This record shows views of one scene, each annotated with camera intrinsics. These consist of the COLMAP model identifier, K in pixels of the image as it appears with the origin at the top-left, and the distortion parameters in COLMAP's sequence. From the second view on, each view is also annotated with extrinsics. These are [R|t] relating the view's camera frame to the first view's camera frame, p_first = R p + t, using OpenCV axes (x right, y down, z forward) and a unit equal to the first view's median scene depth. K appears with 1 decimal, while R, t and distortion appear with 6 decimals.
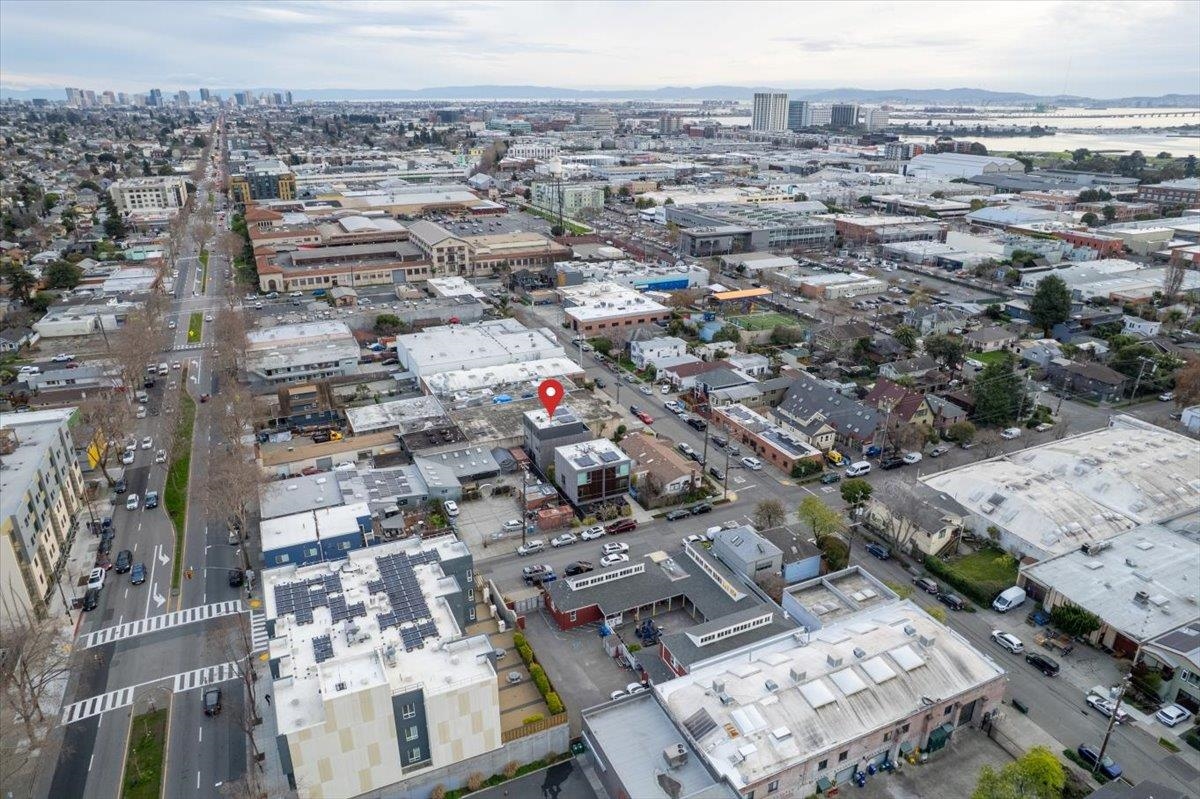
lens RADIAL K [[769.0, 0, 600.0], [0, 769.0, 399.5], [0, 0, 1]] dist [-0.082366, 0.071404]
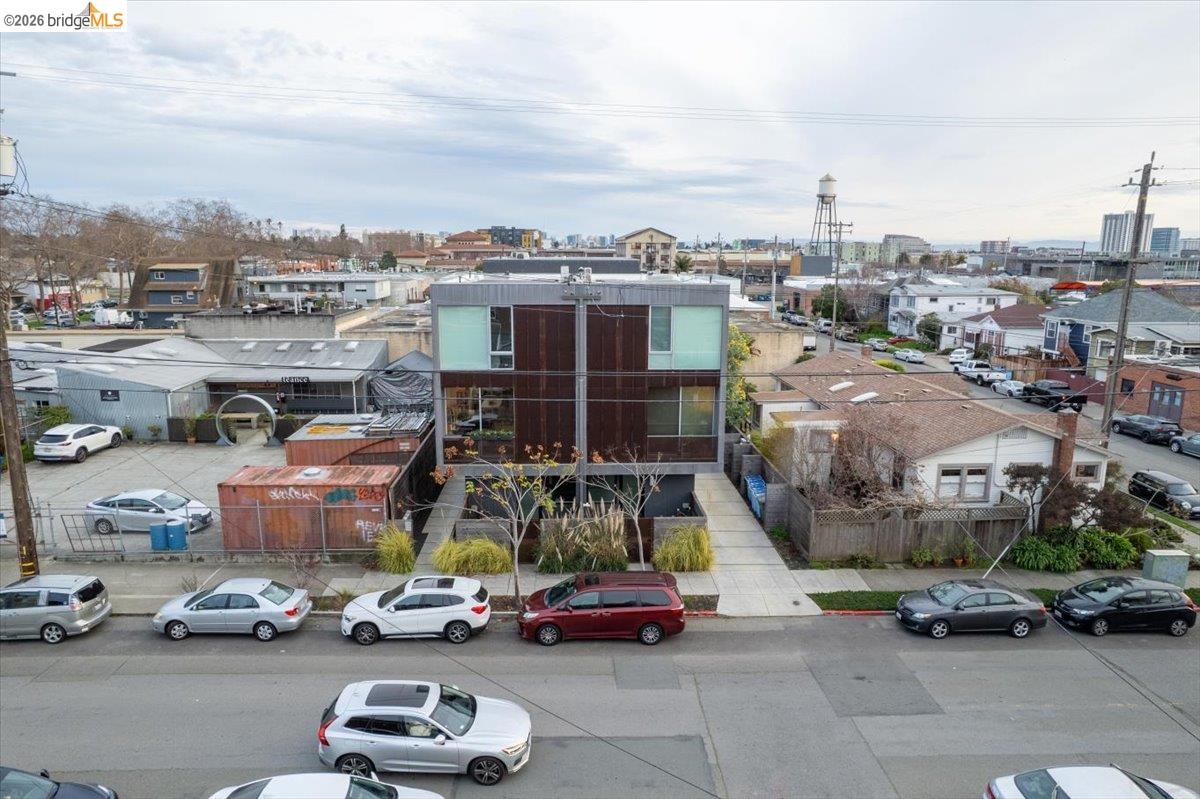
lens RADIAL K [[769.0, 0, 600.0], [0, 769.0, 399.5], [0, 0, 1]] dist [-0.082366, 0.071404]
pose [[0.922559, 0.076908, -0.378113, 0.050533], [-0.144208, 0.977648, -0.153000, 0.083253], [0.357895, 0.195678, 0.913029, 0.475313]]
